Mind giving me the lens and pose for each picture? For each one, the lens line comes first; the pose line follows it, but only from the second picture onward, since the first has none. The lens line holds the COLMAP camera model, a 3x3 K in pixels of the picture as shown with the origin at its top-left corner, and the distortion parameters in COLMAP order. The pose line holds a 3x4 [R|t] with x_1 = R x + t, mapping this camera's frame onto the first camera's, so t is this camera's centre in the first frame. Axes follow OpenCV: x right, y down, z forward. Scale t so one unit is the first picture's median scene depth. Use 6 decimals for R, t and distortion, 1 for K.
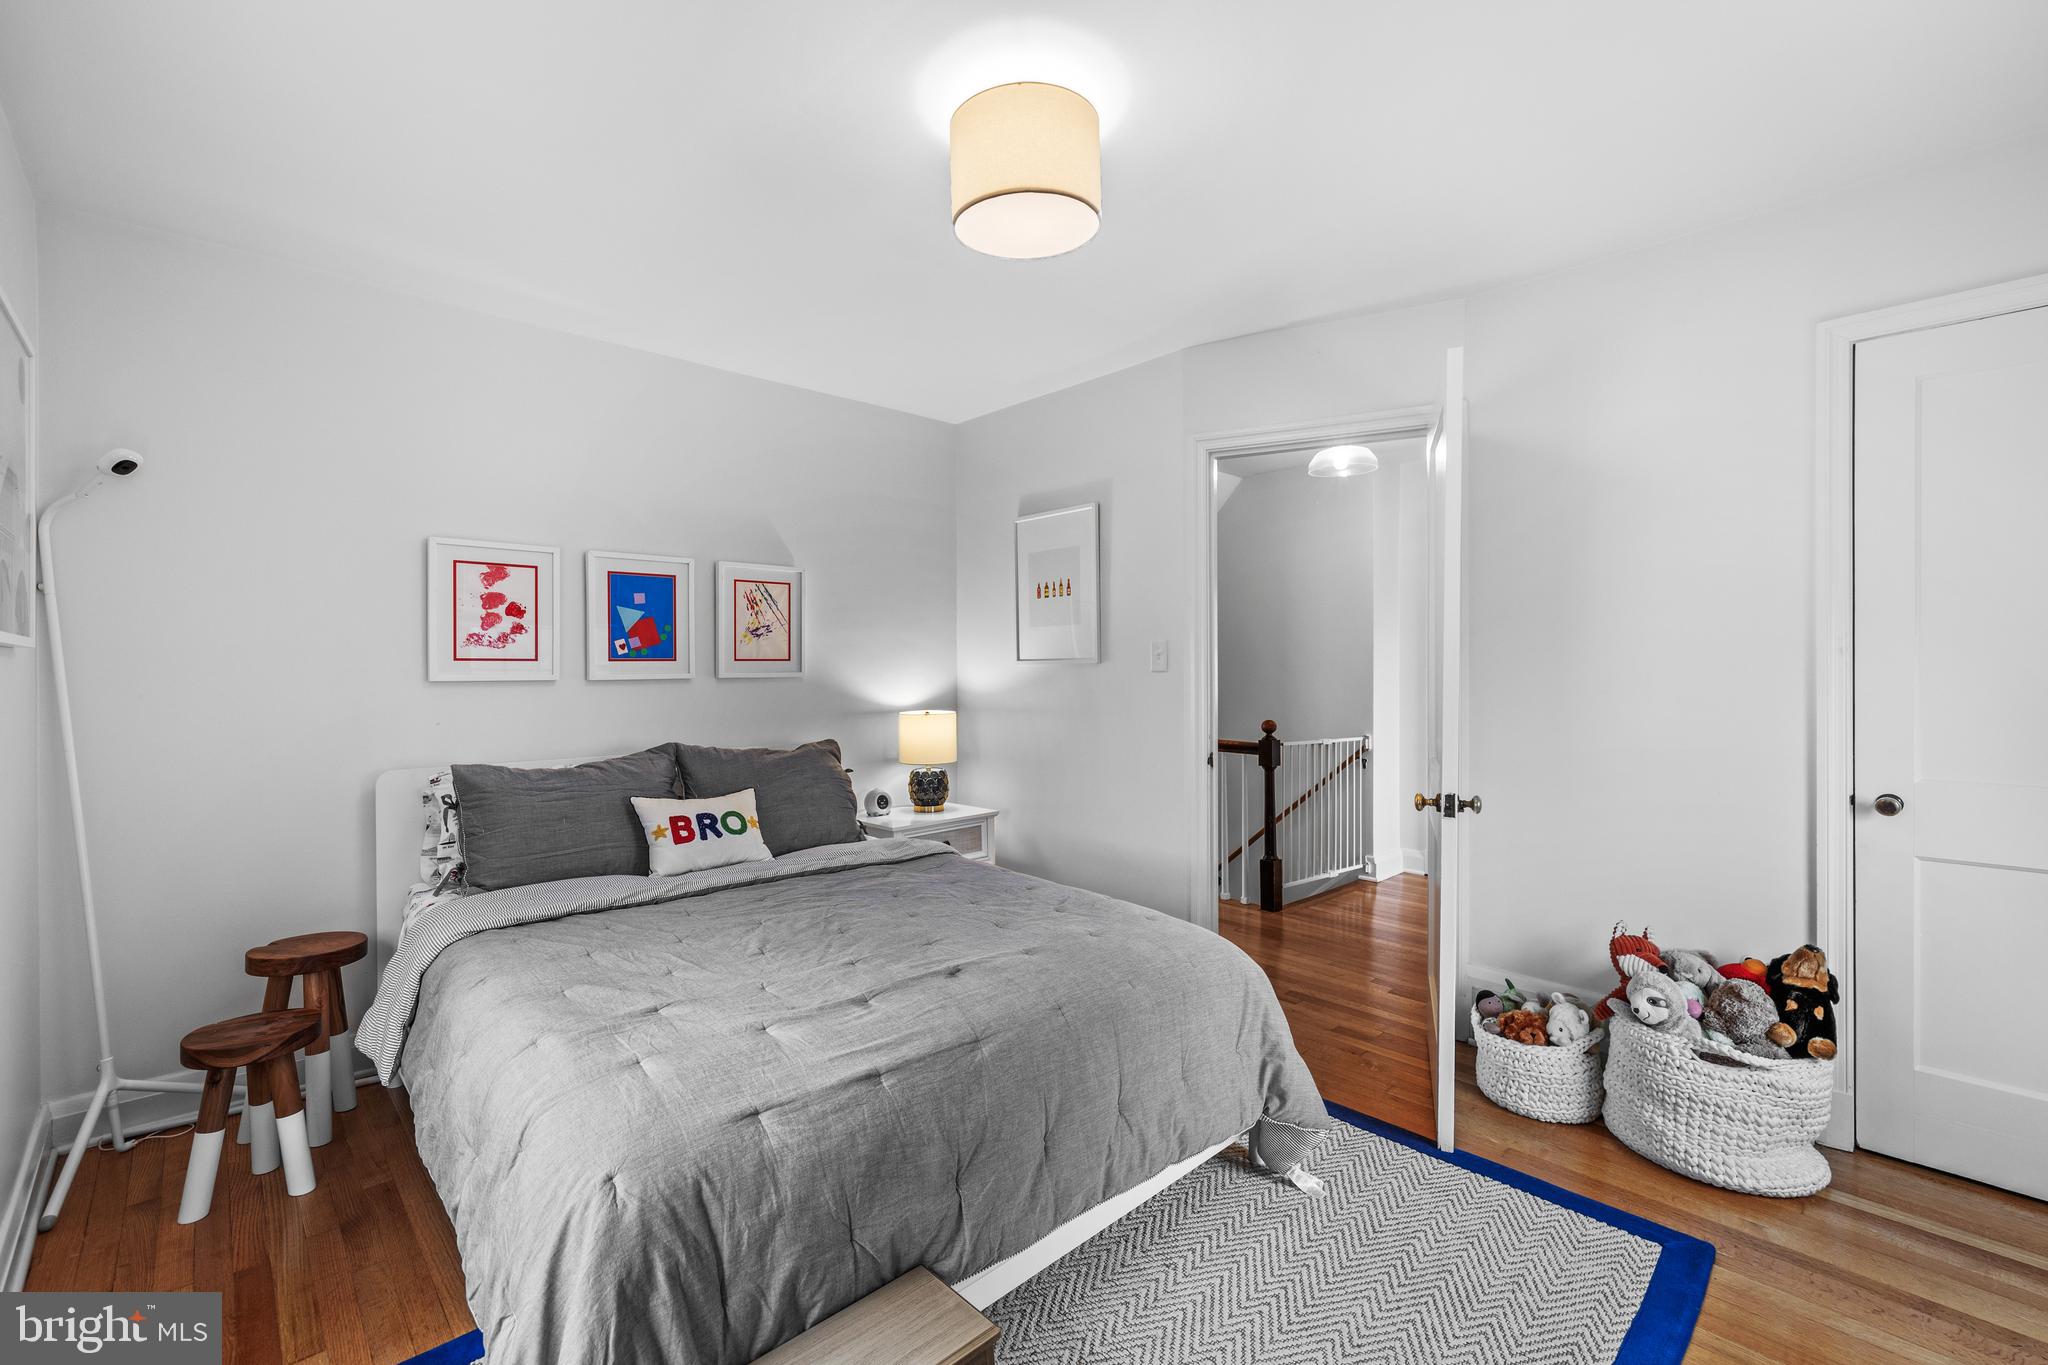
lens RADIAL K [[879.6, 0, 1006.3], [0, 879.6, 673.1], [0, 0, 1]] dist [-0.002605, 0.001094]
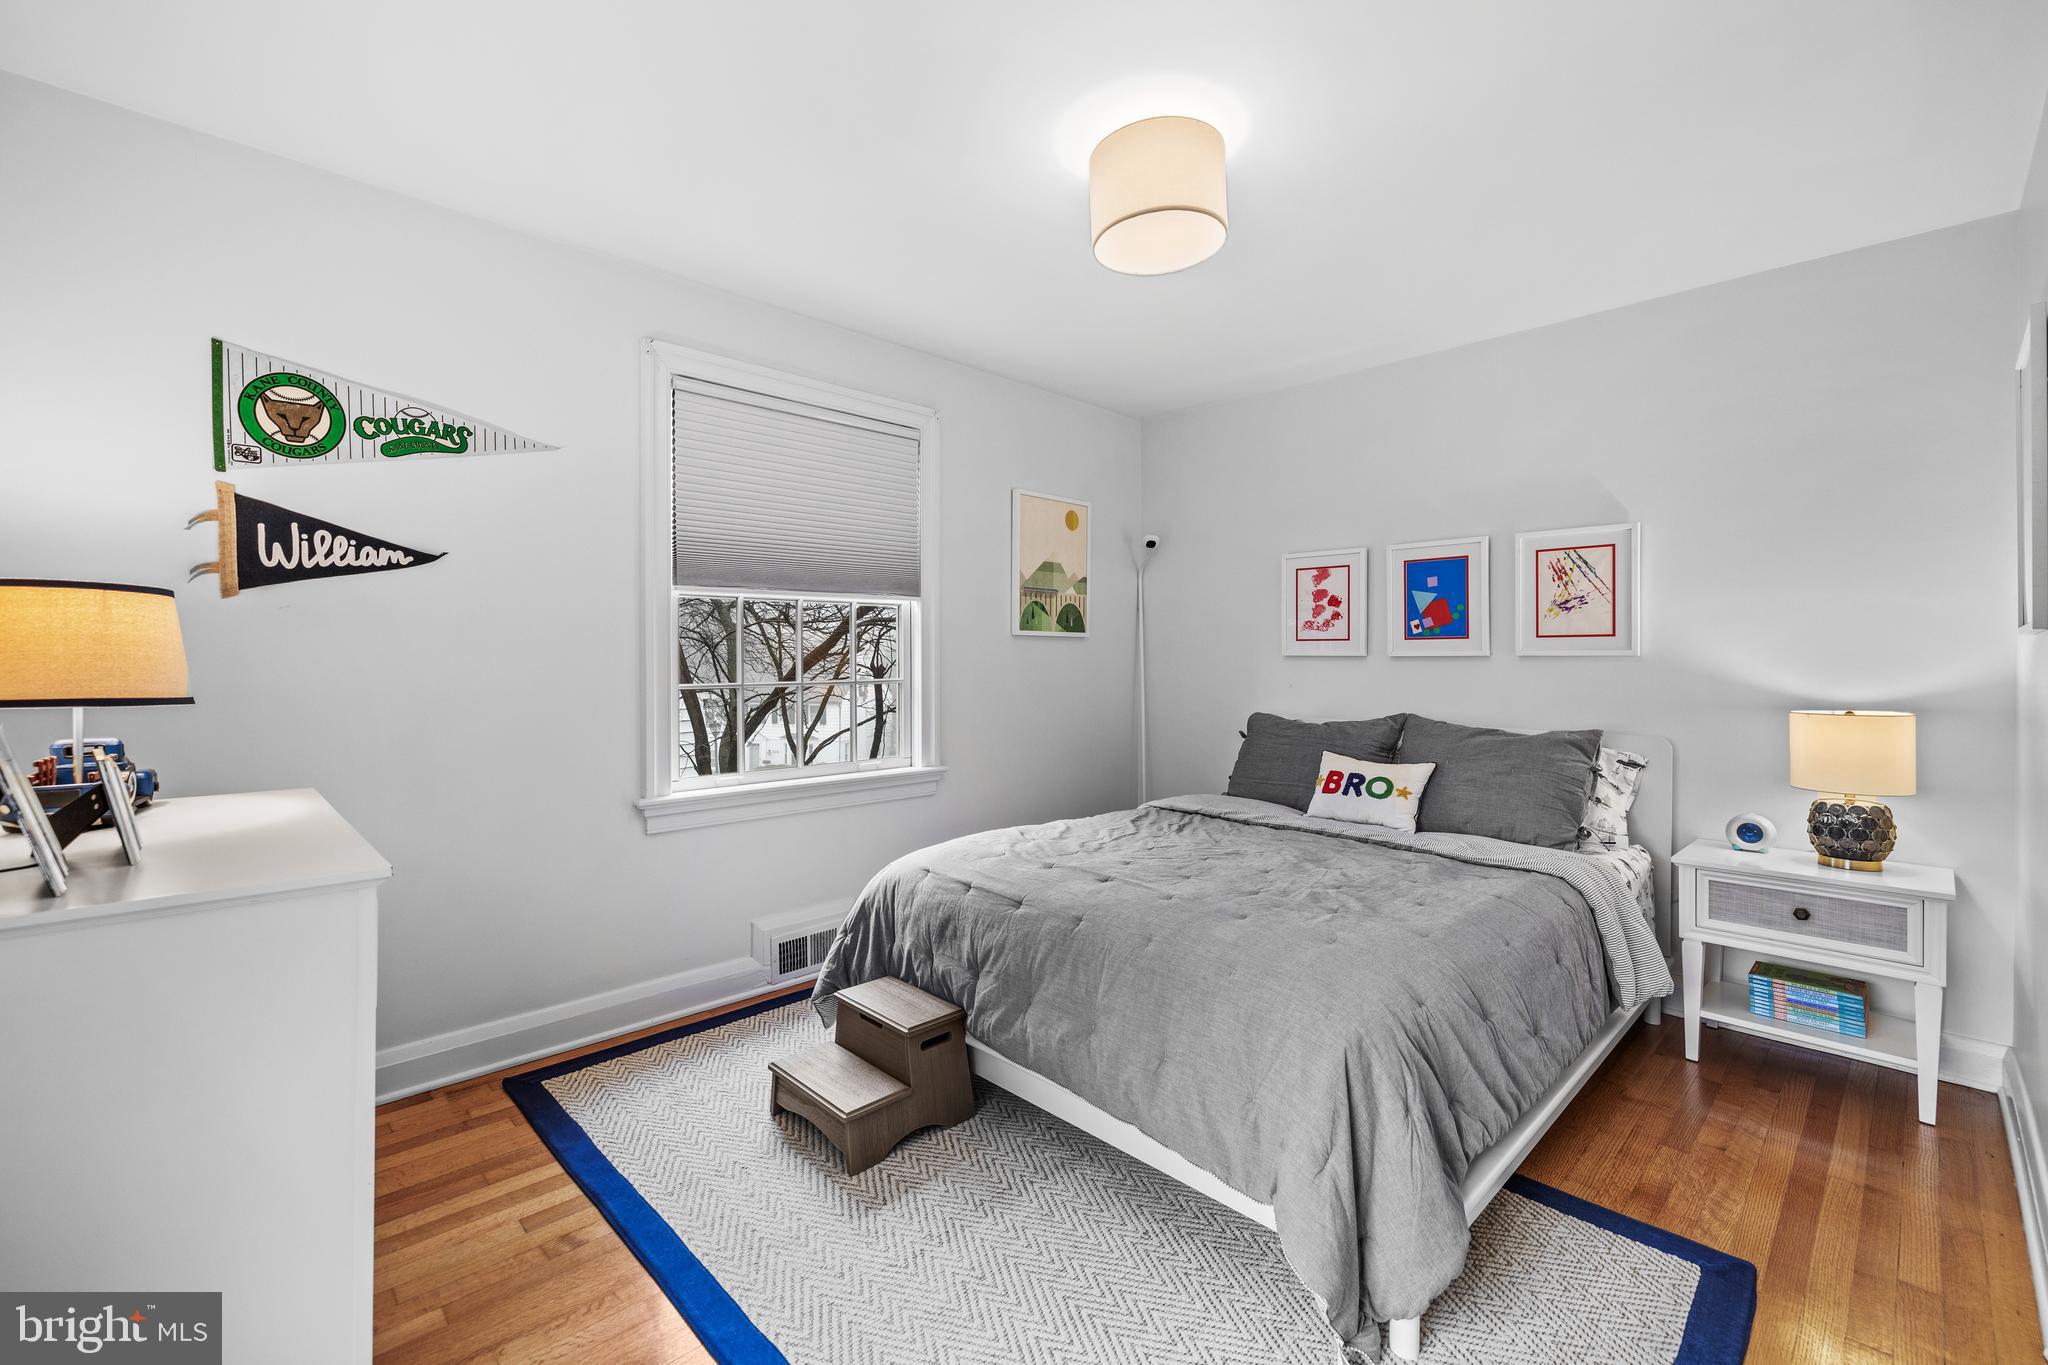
lens RADIAL K [[879.6, 0, 1008.5], [0, 879.6, 663.9], [0, 0, 1]] dist [-0.002605, 0.001094]
pose [[0.011807, 0.013652, -0.999837, 0.688936], [-0.006211, 0.999889, 0.013579, 0.005504], [0.999911, 0.006049, 0.011890, 0.477240]]
